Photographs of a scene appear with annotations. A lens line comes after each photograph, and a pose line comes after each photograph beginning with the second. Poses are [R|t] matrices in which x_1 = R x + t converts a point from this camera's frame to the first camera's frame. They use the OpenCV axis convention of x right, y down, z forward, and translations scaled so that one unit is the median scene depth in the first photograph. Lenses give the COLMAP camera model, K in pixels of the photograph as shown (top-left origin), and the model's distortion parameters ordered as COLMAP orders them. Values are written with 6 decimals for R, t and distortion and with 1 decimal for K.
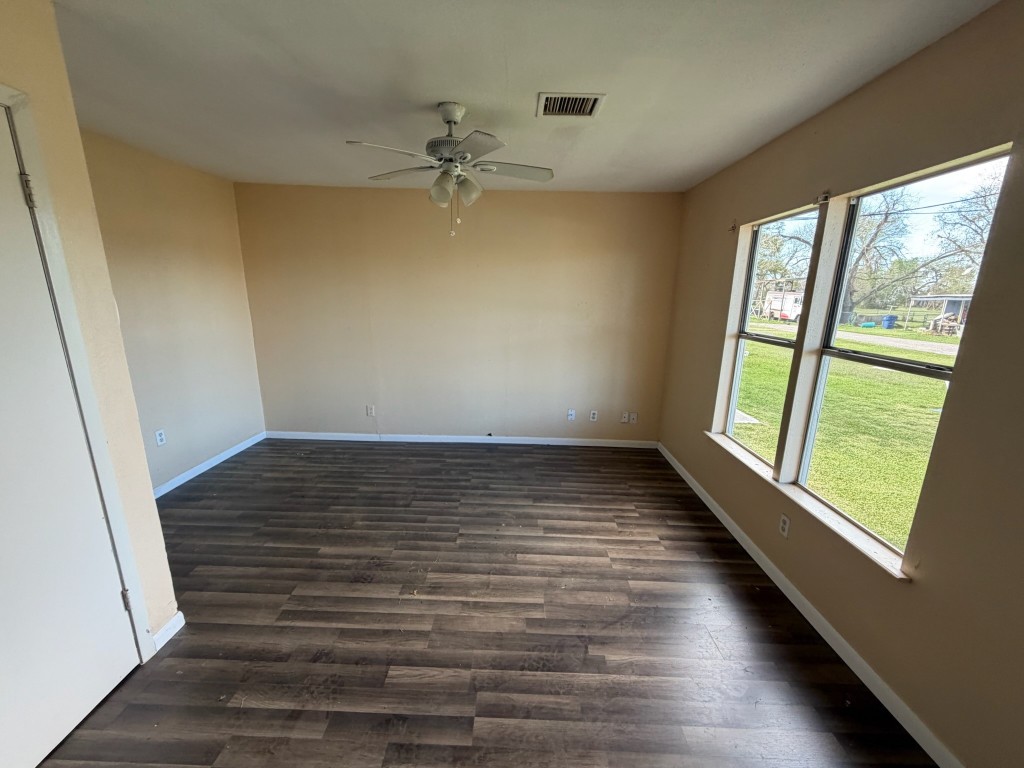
lens RADIAL K [[407.0, 0, 510.0], [0, 407.0, 384.1], [0, 0, 1]] dist [0.000615, -0.000015]
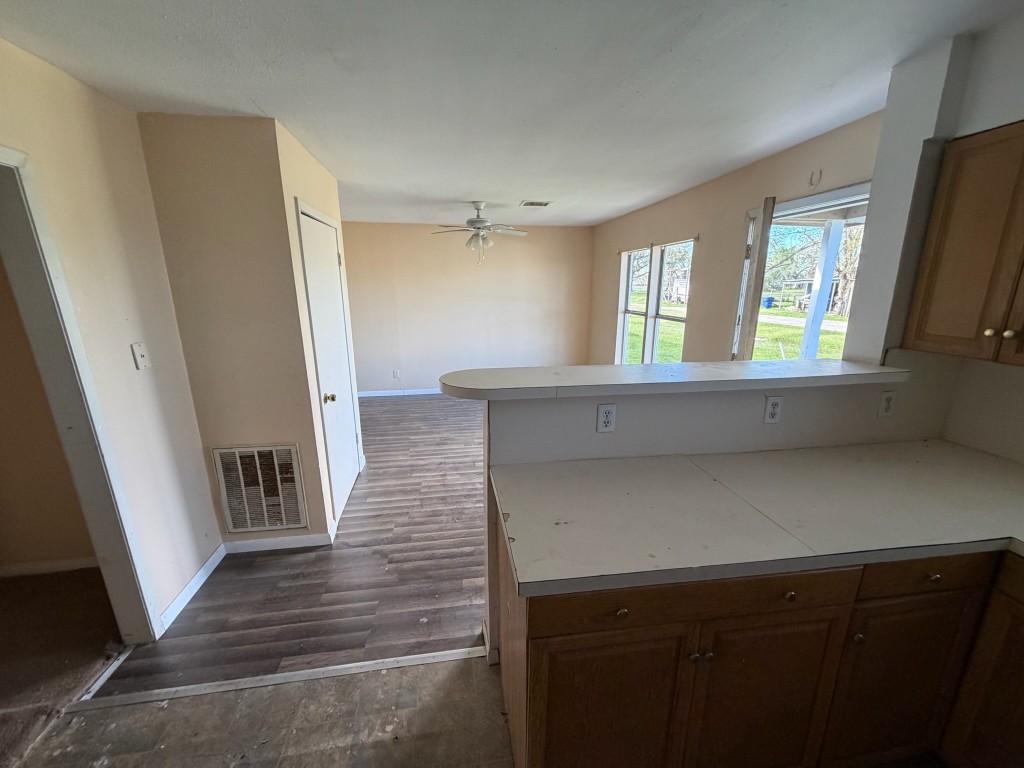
lens RADIAL K [[407.0, 0, 510.0], [0, 407.0, 384.1], [0, 0, 1]] dist [0.000615, -0.000015]
pose [[0.985710, -0.061316, 0.156894, -0.314483], [0.057919, 0.997979, 0.026134, 0.157035], [-0.158179, -0.016673, 0.987270, -0.904225]]
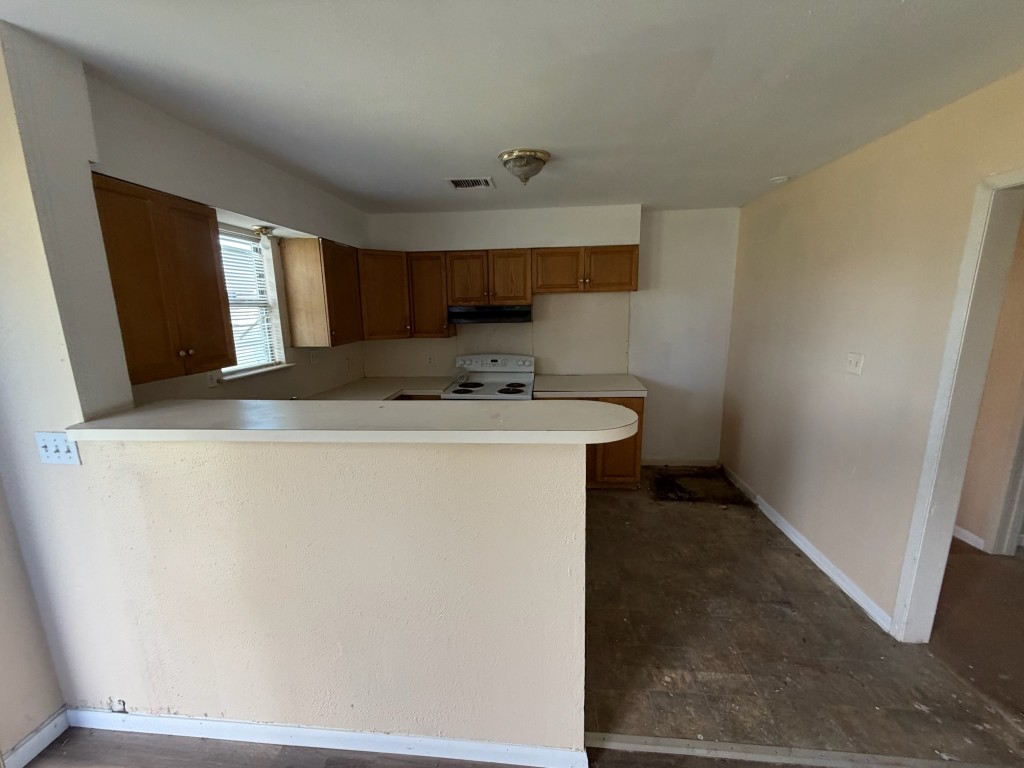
lens RADIAL K [[407.0, 0, 510.0], [0, 407.0, 384.1], [0, 0, 1]] dist [0.000615, -0.000015]
pose [[-0.996956, -0.016957, 0.076100, -0.190014], [0.015212, 0.914998, 0.403172, -0.108590], [-0.076468, 0.403102, -0.911955, 0.244834]]
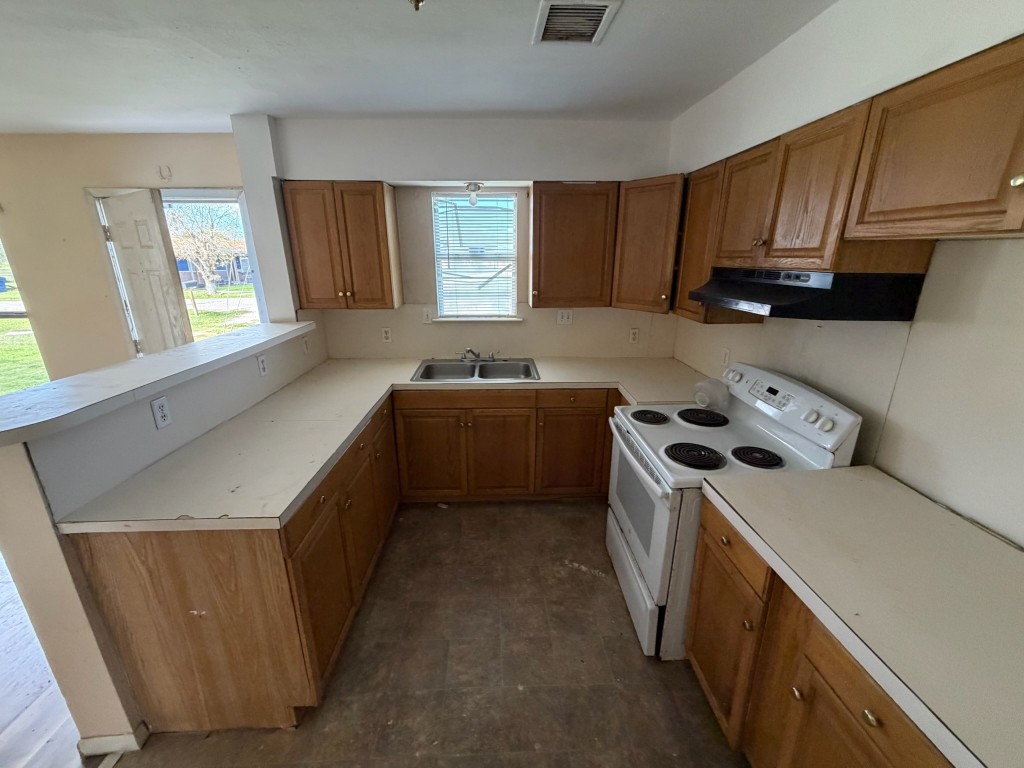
lens RADIAL K [[407.0, 0, 510.0], [0, 407.0, 384.1], [0, 0, 1]] dist [0.000615, -0.000015]
pose [[-0.057195, -0.315982, 0.947040, -0.708962], [0.218714, 0.921584, 0.320698, 0.107458], [-0.974111, 0.225473, 0.016399, -0.843566]]
